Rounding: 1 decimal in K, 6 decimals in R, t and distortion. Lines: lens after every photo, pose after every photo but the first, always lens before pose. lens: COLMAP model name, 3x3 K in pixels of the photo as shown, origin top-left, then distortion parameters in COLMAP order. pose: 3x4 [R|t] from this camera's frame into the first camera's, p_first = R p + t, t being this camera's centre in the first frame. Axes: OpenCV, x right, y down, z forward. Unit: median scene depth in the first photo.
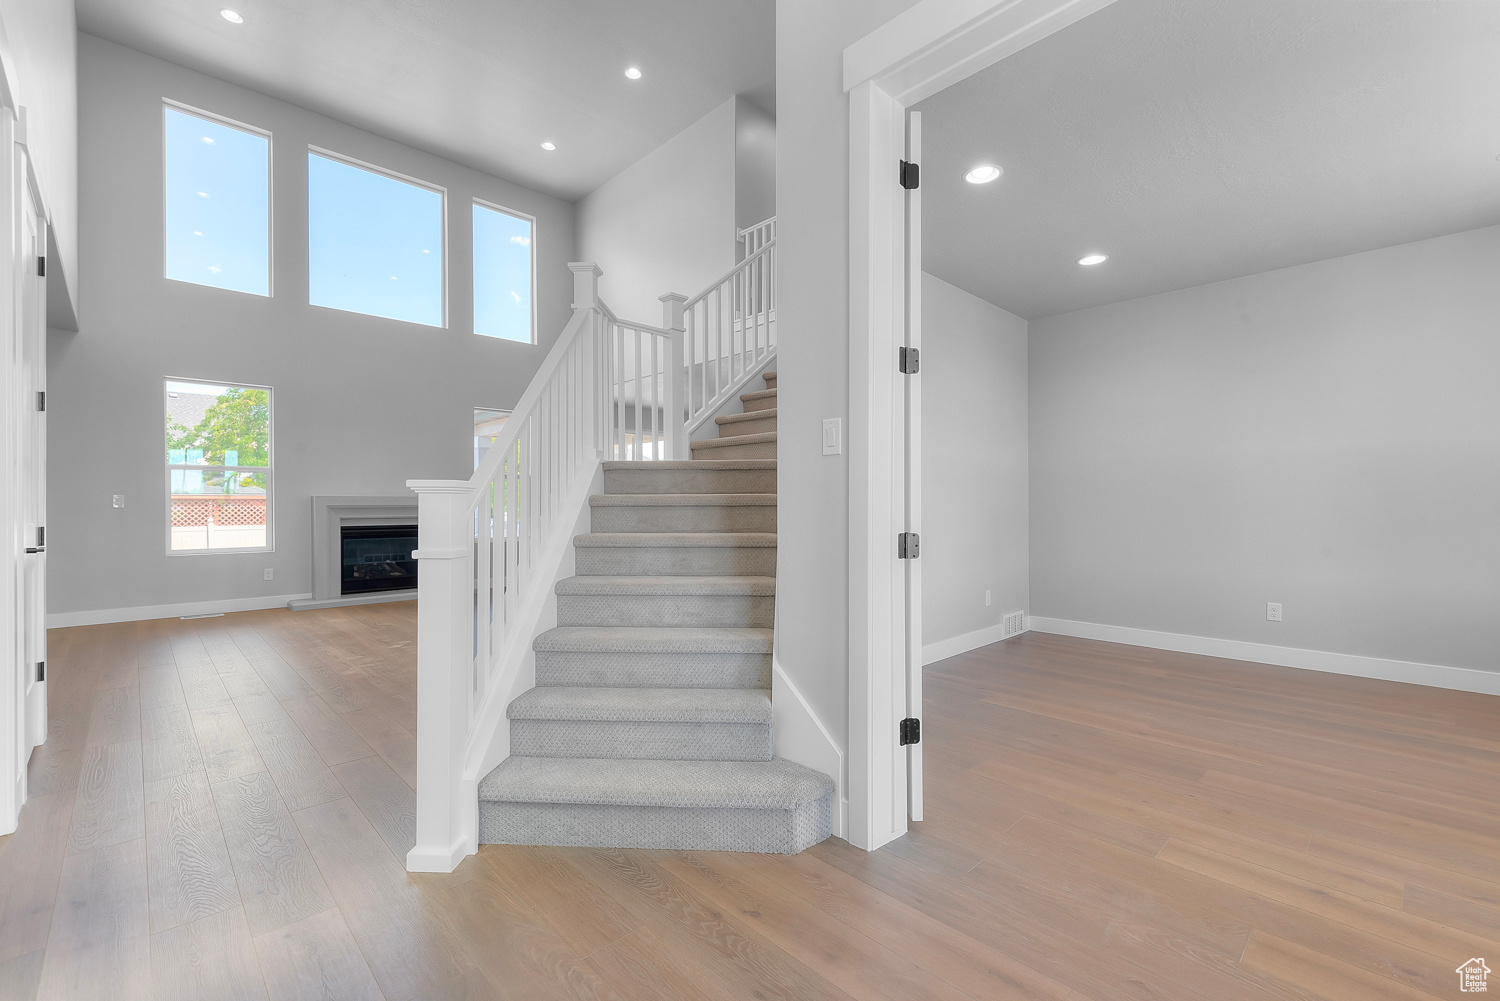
lens RADIAL K [[646.8, 0, 750.0], [0, 646.8, 500.5], [0, 0, 1]] dist [-0.000708, -0.000049]
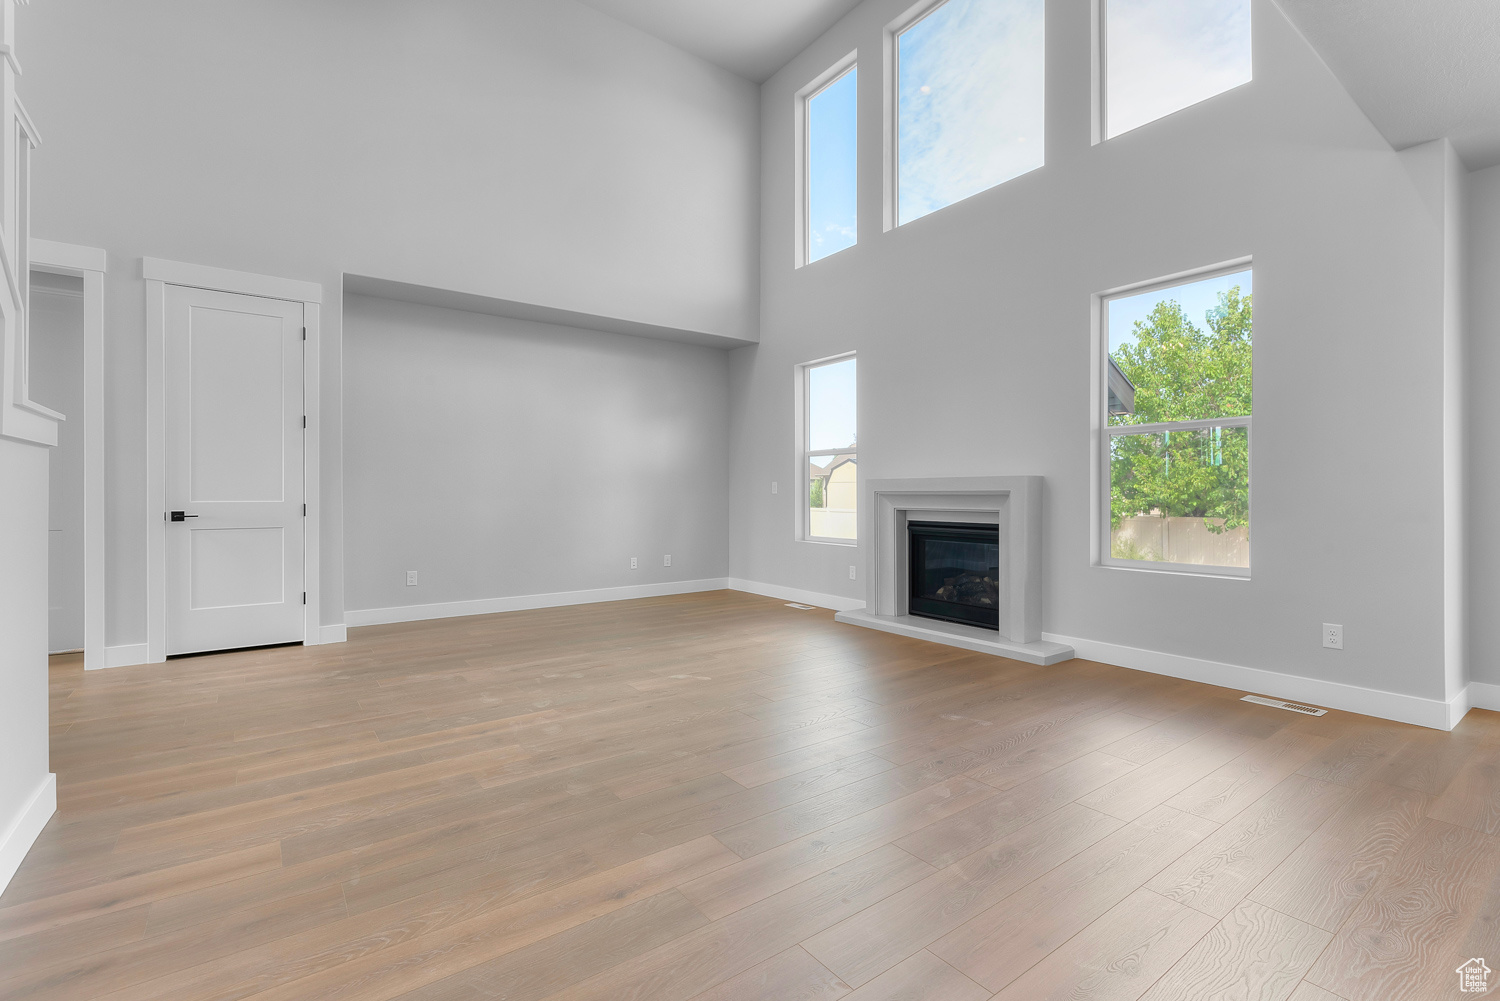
lens RADIAL K [[674.3, 0, 750.0], [0, 674.3, 500.5], [0, 0, 1]] dist [0.001015, 0.000104]
pose [[-0.130941, 0.014515, -0.991284, 0.133120], [0.002265, 0.999895, 0.014342, 0.006172], [0.991388, -0.000368, -0.130960, 0.882656]]
